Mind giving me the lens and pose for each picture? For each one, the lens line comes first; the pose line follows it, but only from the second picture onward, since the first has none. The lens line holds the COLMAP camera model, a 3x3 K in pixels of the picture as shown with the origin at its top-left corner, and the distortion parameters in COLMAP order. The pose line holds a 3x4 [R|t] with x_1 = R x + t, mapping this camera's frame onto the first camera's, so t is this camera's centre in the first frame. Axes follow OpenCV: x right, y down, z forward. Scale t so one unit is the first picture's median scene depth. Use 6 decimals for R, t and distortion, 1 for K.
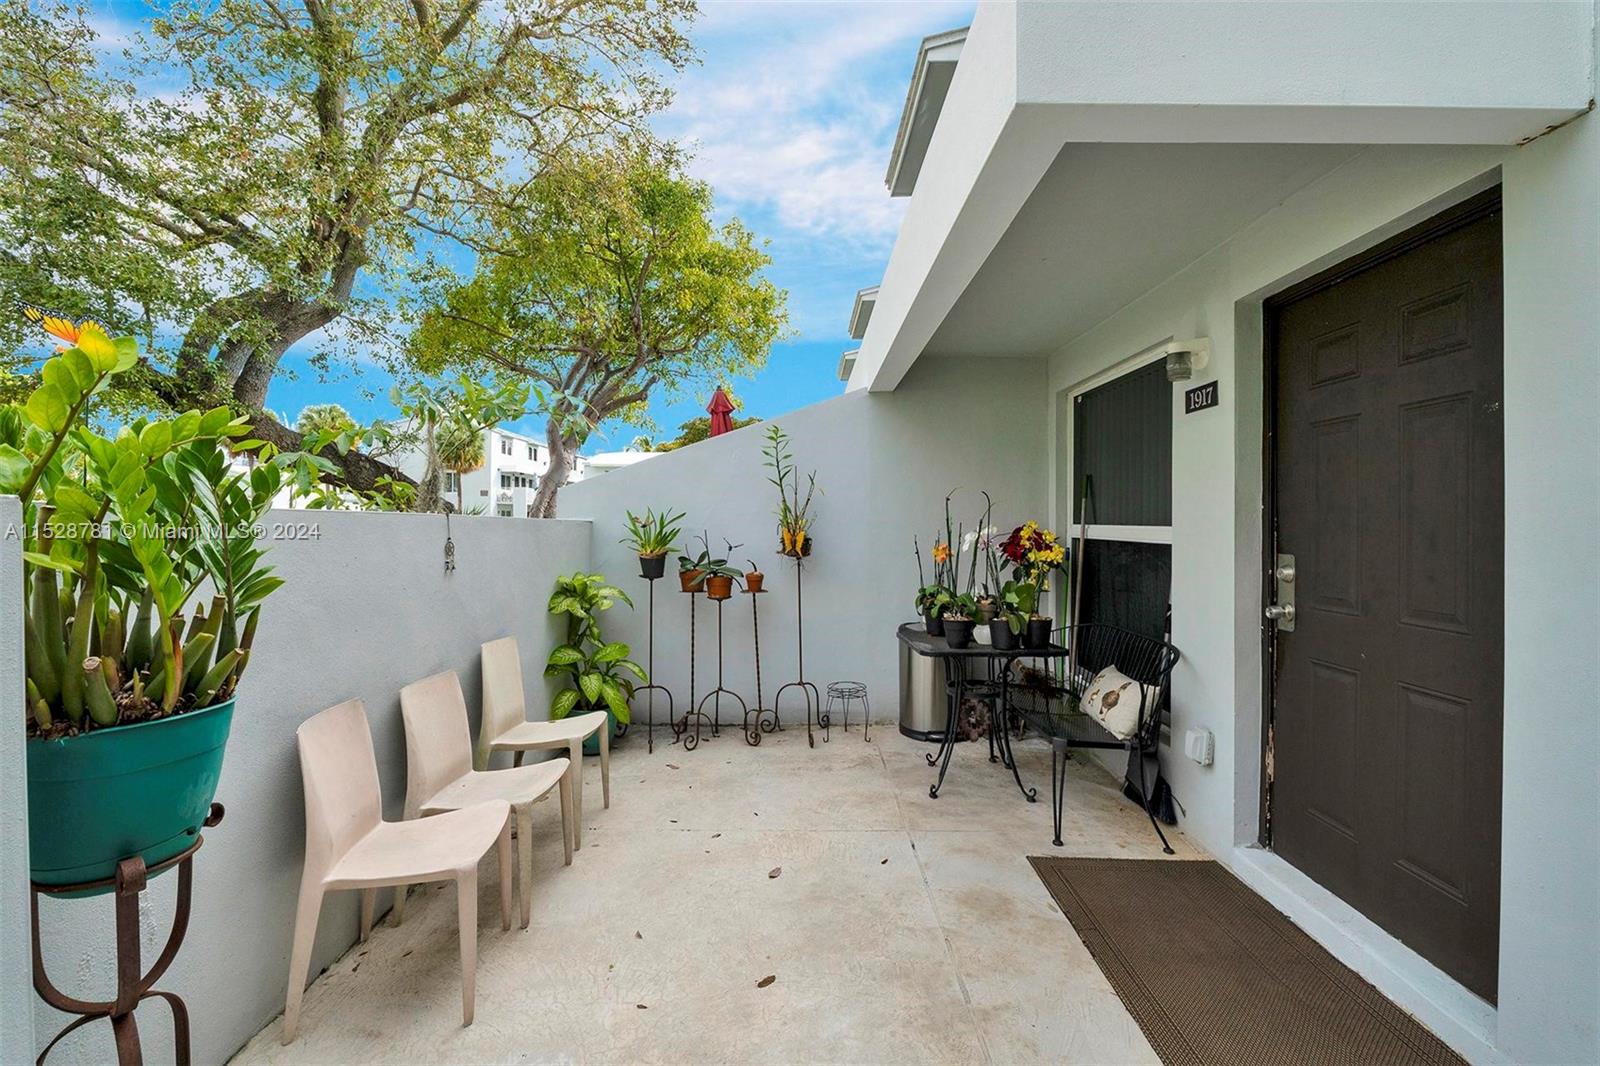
lens RADIAL K [[660.6, 0, 785.6], [0, 660.6, 532.6], [0, 0, 1]] dist [-0.014828, -0.000152]
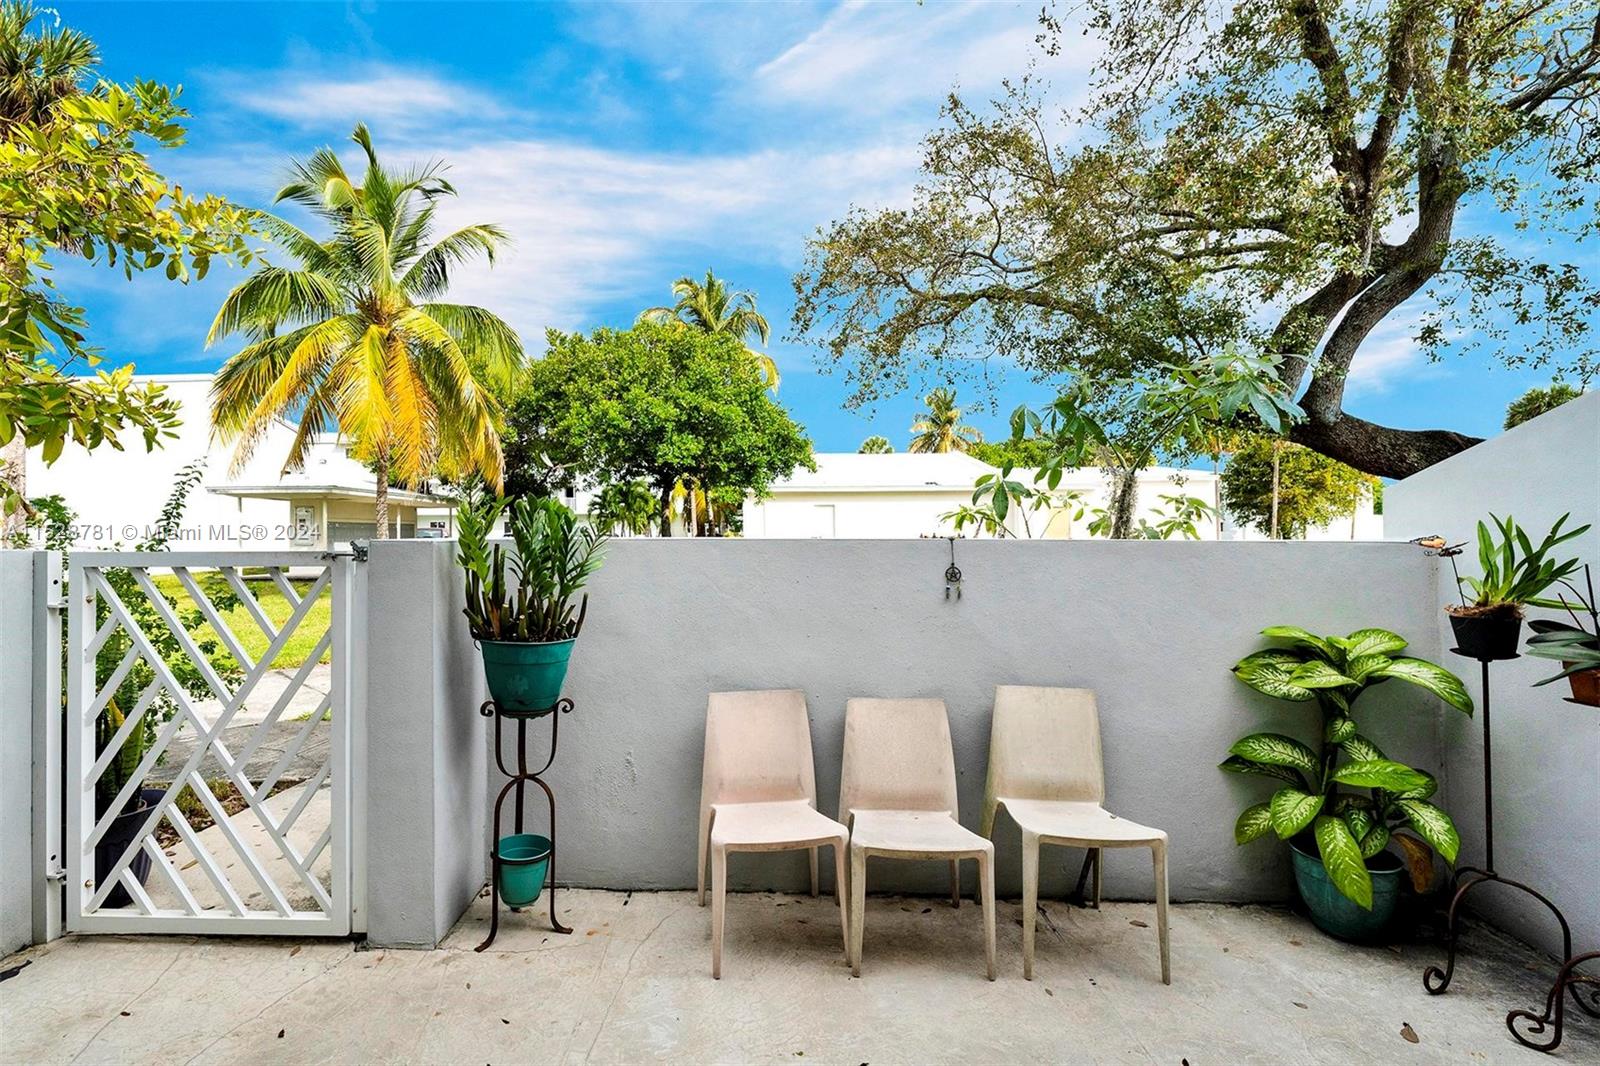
lens RADIAL K [[689.9, 0, 769.9], [0, 689.9, 549.7], [0, 0, 1]] dist [-0.015418, -0.000012]
pose [[-0.006334, 0.015386, -0.999862, 0.305866], [-0.008702, 0.999843, 0.015441, -0.015148], [0.999942, 0.008798, -0.006199, 0.459549]]
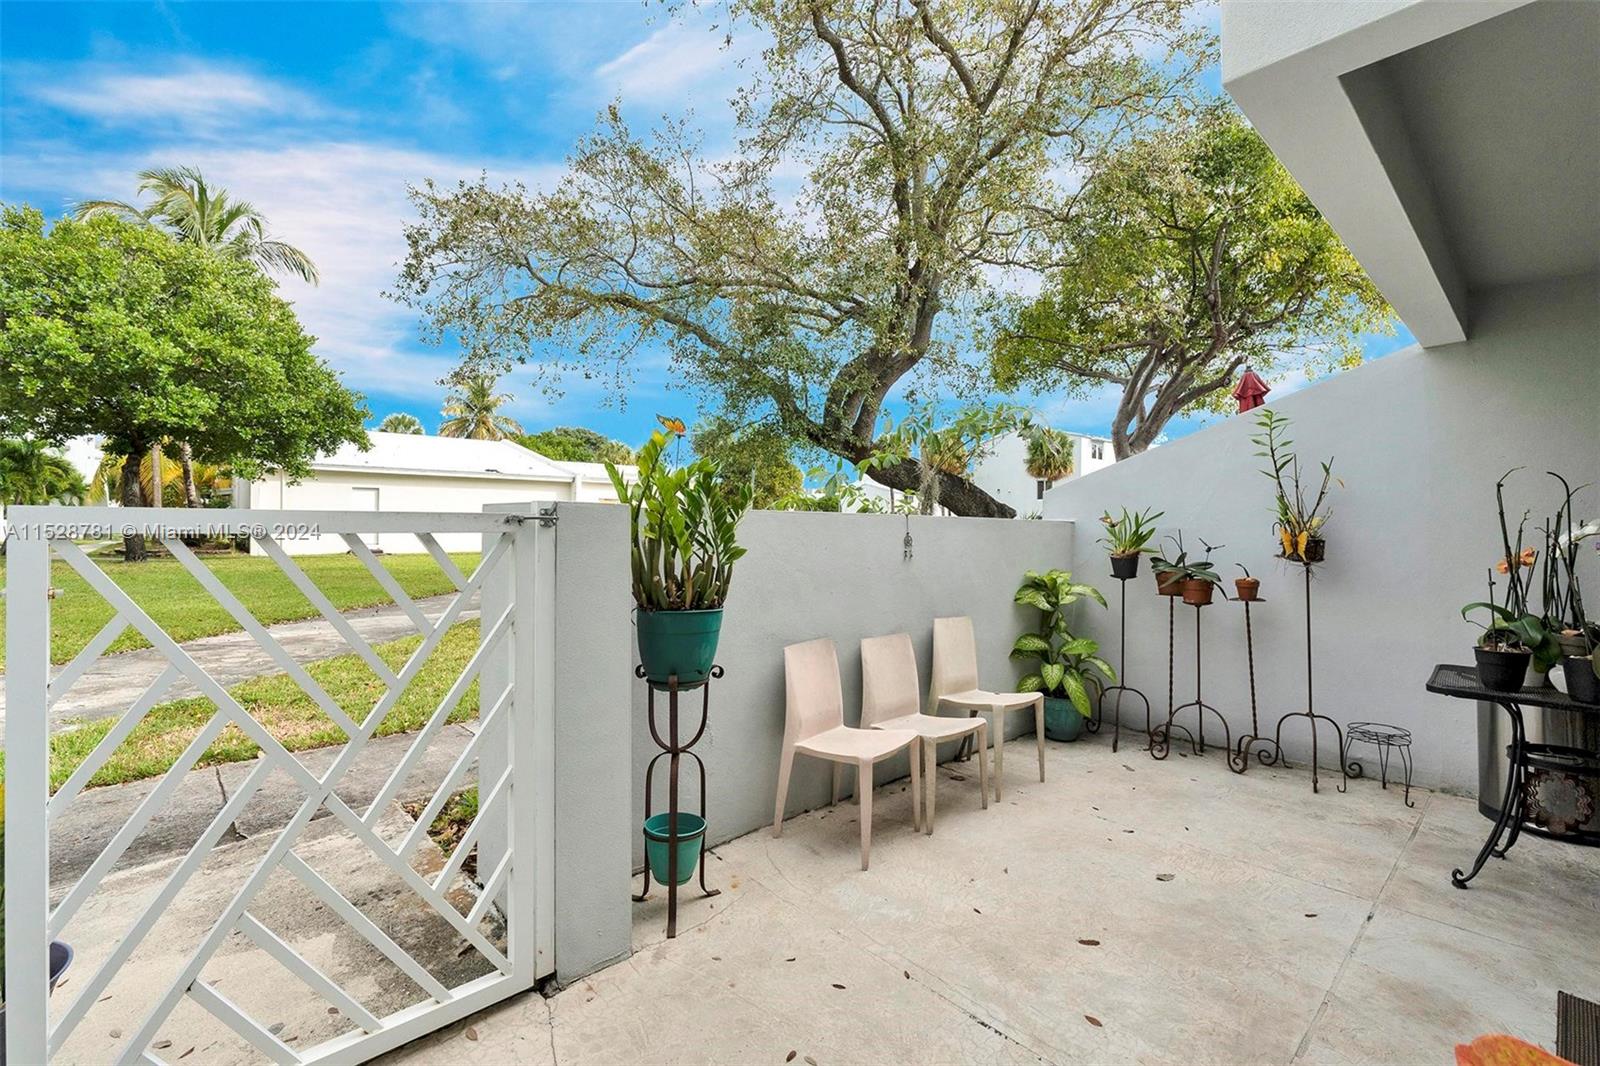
lens RADIAL K [[671.4, 0, 794.7], [0, 671.4, 536.1], [0, 0, 1]] dist [-0.015322, -0.000130]
pose [[0.676523, 0.006722, -0.736391, 0.199875], [-0.010196, 0.999948, -0.000239, 0.010679], [0.736351, 0.007670, 0.676556, -0.044429]]
